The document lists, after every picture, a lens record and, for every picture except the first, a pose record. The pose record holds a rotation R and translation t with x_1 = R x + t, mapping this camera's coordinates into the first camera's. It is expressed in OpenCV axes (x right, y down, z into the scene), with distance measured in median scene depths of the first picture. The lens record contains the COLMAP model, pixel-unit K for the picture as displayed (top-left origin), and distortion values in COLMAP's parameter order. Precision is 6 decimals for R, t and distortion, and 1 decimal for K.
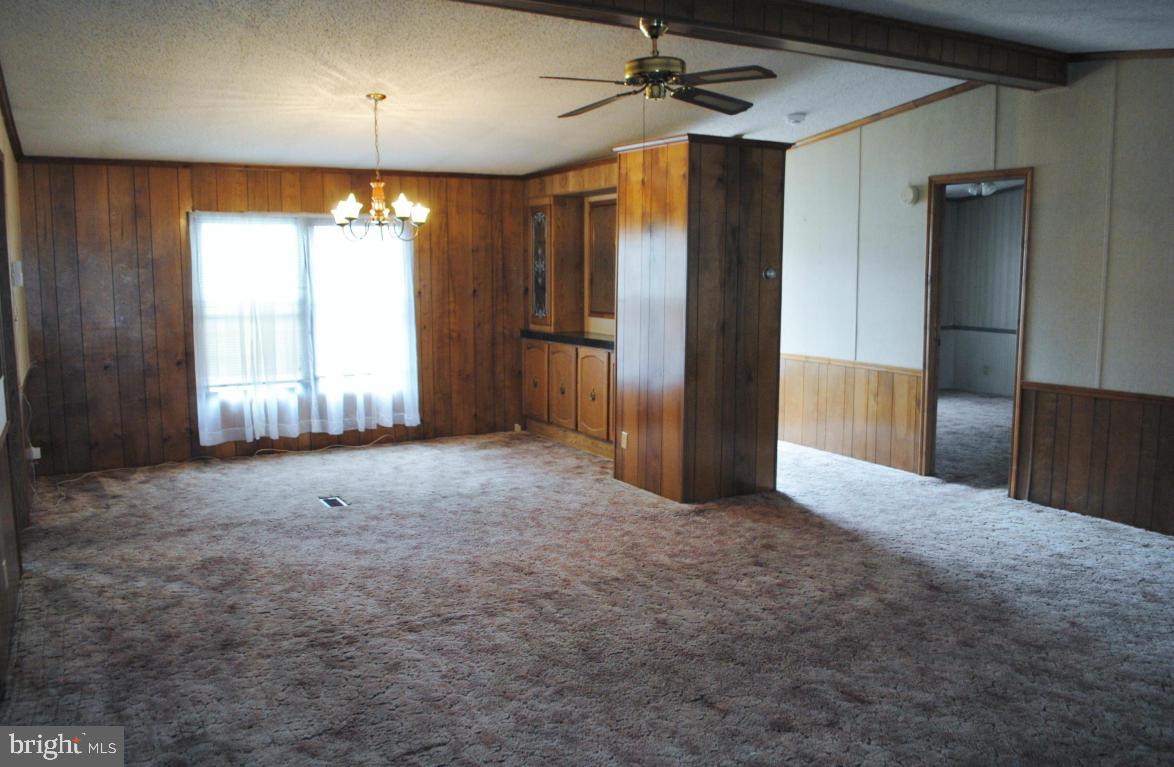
lens RADIAL K [[937.3, 0, 612.2], [0, 937.3, 395.8], [0, 0, 1]] dist [-0.083629, 0.009919]
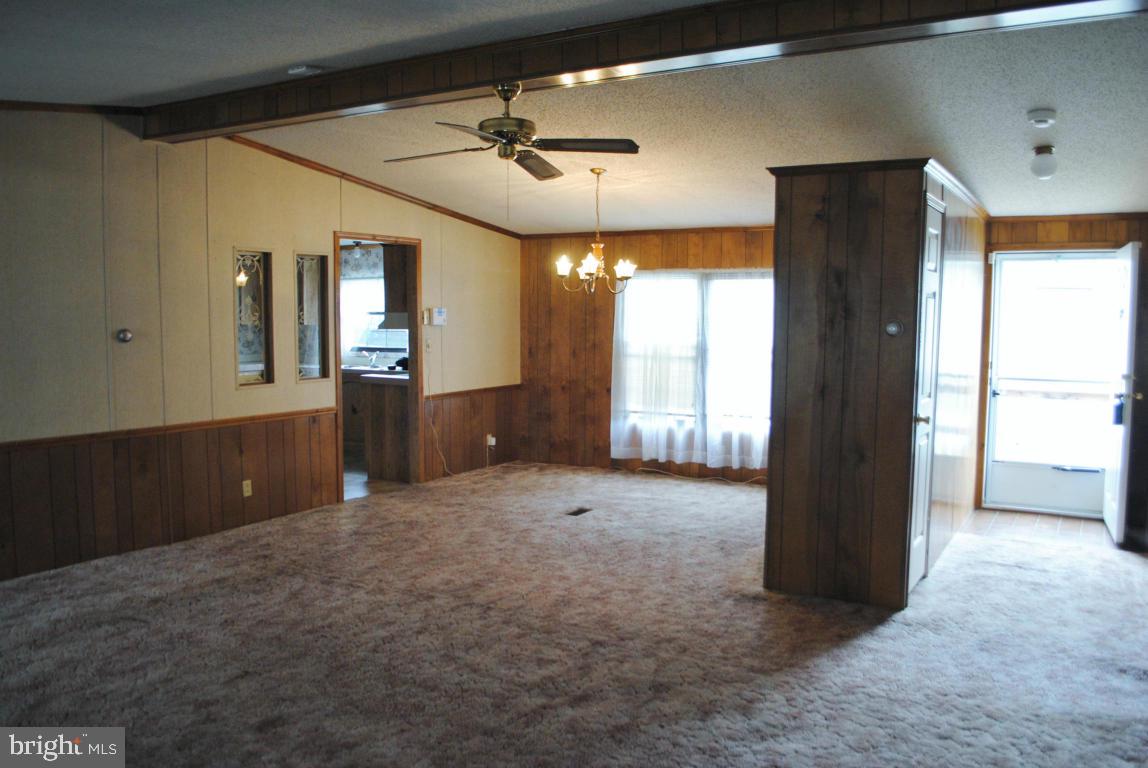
lens RADIAL K [[911.1, 0, 608.7], [0, 911.1, 394.9], [0, 0, 1]] dist [-0.095665, 0.023626]
pose [[0.510472, 0.079330, -0.856227, 0.595561], [-0.125685, 0.991925, 0.016971, -0.050101], [0.850660, 0.098952, 0.516320, 0.354013]]
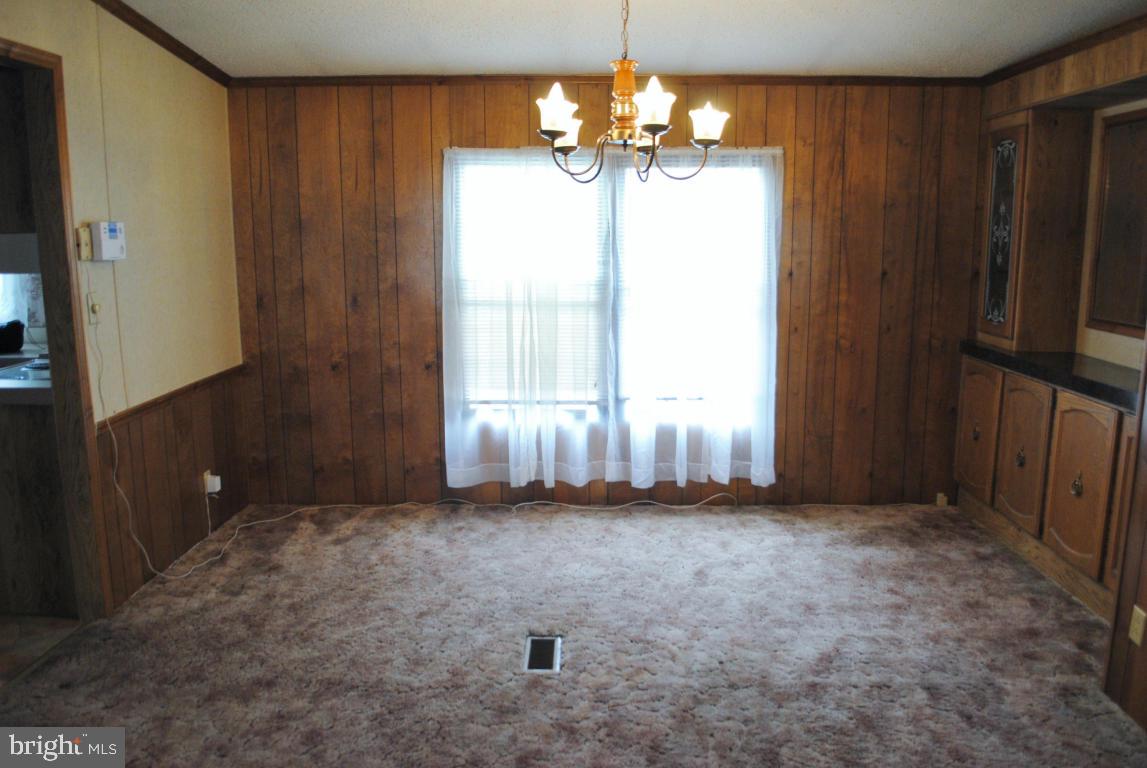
lens RADIAL K [[910.3, 0, 599.2], [0, 910.3, 388.1], [0, 0, 1]] dist [-0.095665, 0.023626]
pose [[0.861062, 0.087835, -0.500856, -0.008392], [-0.069620, 0.996057, 0.054989, -0.065832], [0.503711, -0.012479, 0.863782, 0.462628]]
